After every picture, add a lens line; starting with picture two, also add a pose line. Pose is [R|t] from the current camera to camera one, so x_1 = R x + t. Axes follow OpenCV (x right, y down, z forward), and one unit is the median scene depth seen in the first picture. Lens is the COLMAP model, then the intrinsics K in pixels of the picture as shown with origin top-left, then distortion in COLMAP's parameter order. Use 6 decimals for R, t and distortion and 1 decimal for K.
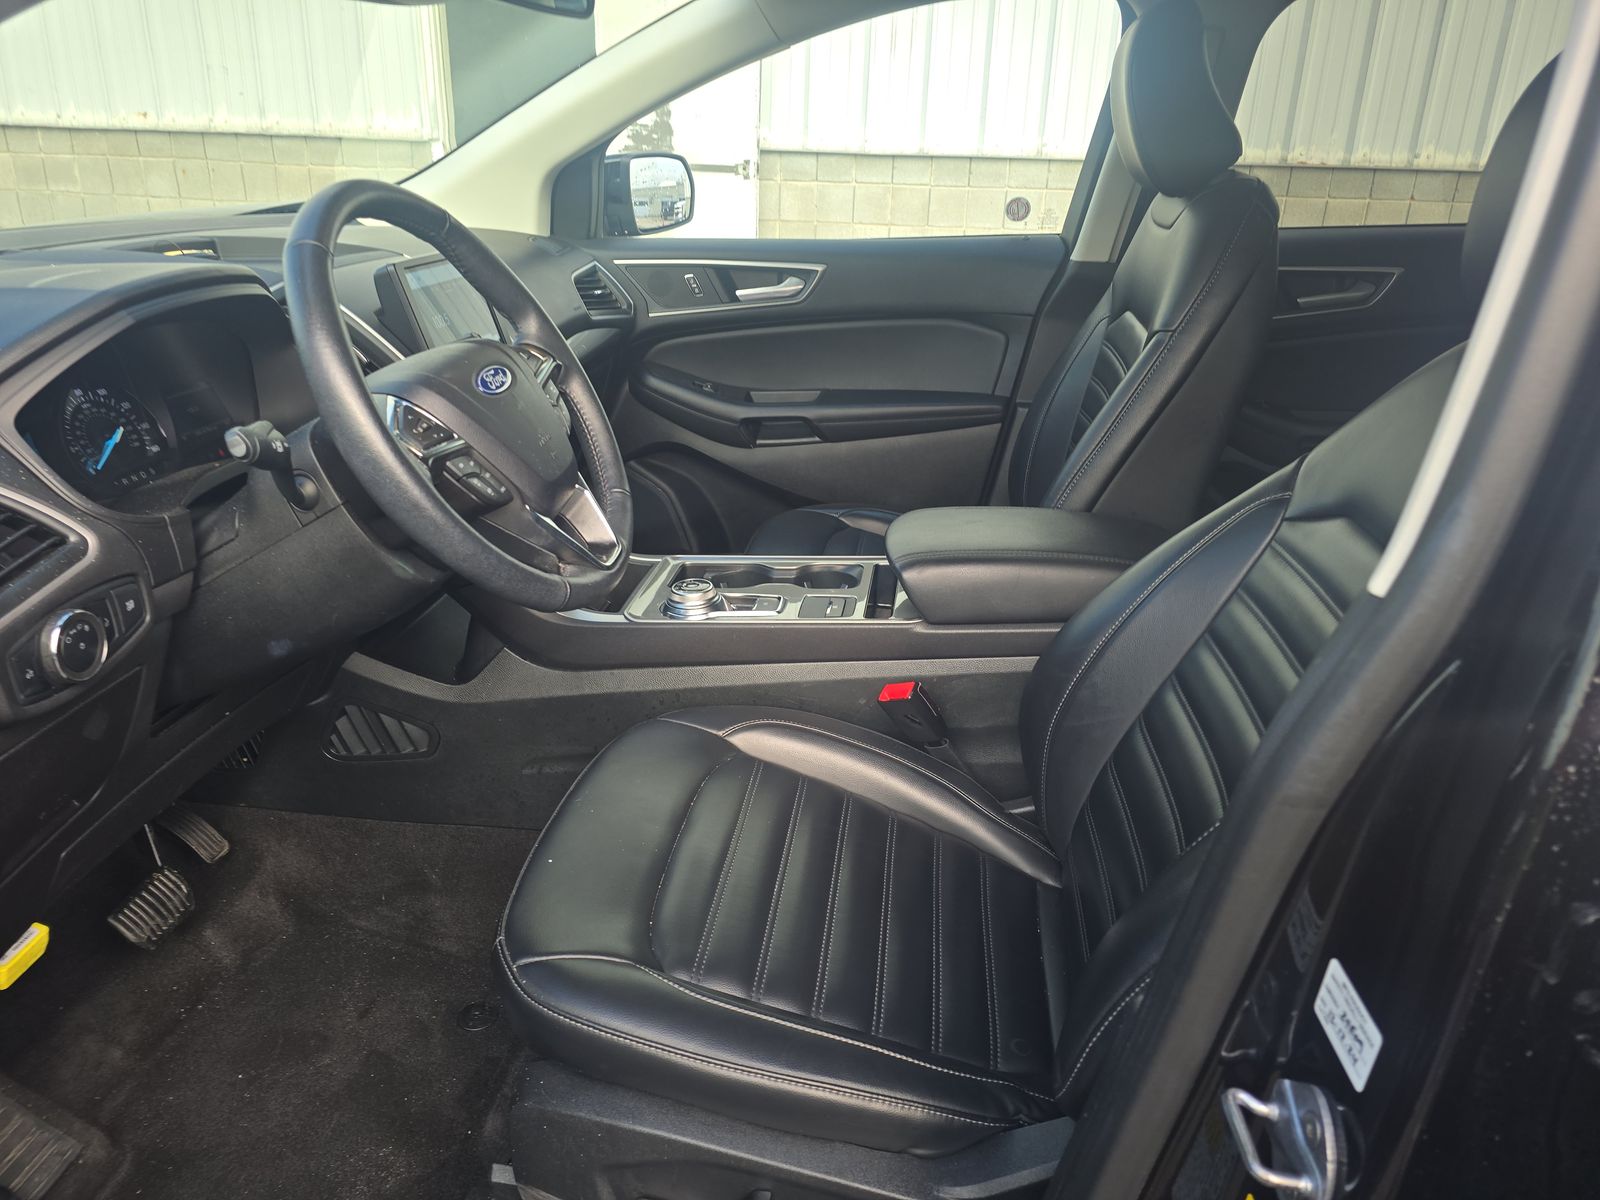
lens RADIAL K [[1085.8, 0, 796.0], [0, 1085.8, 602.8], [0, 0, 1]] dist [0.055346, -0.049139]
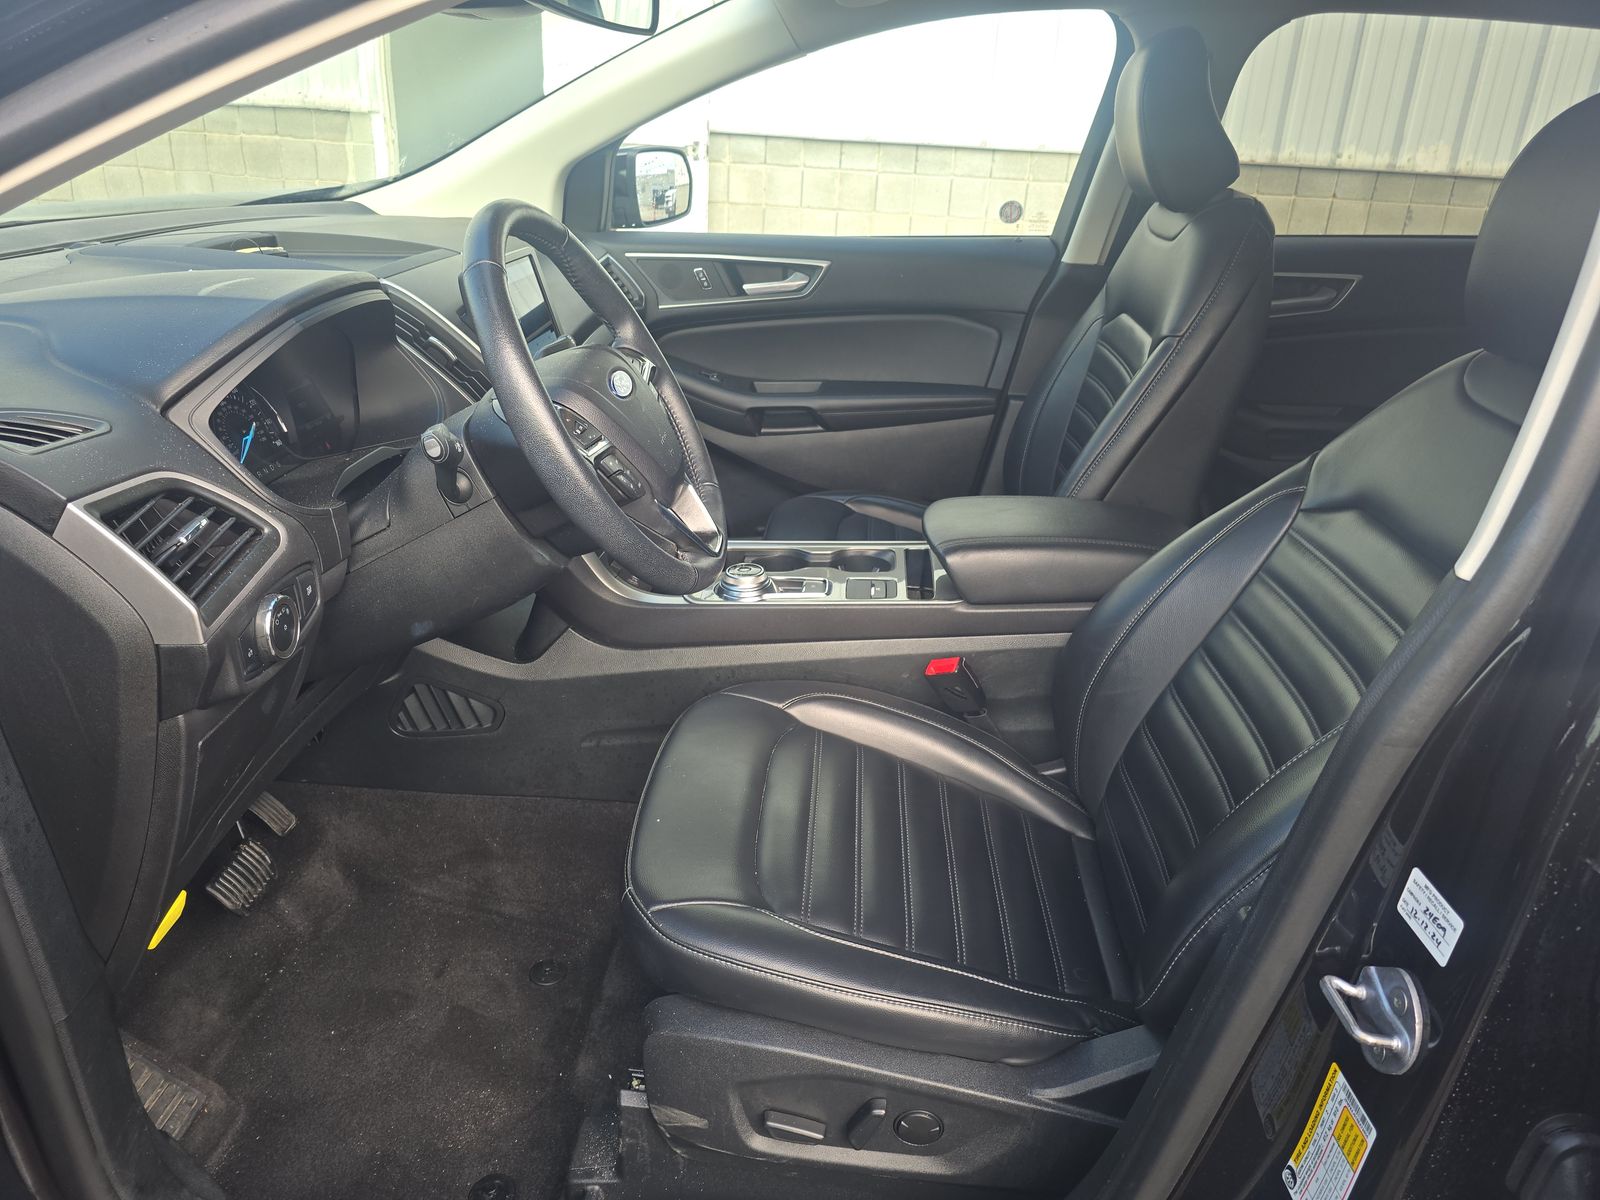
lens RADIAL K [[1089.3, 0, 803.0], [0, 1089.3, 605.7], [0, 0, 1]] dist [0.052874, -0.059596]
pose [[0.997290, -0.005199, 0.073393, -0.125463], [0.003728, 0.999790, 0.020171, -0.001667], [-0.073483, -0.019843, 0.997099, -0.083126]]
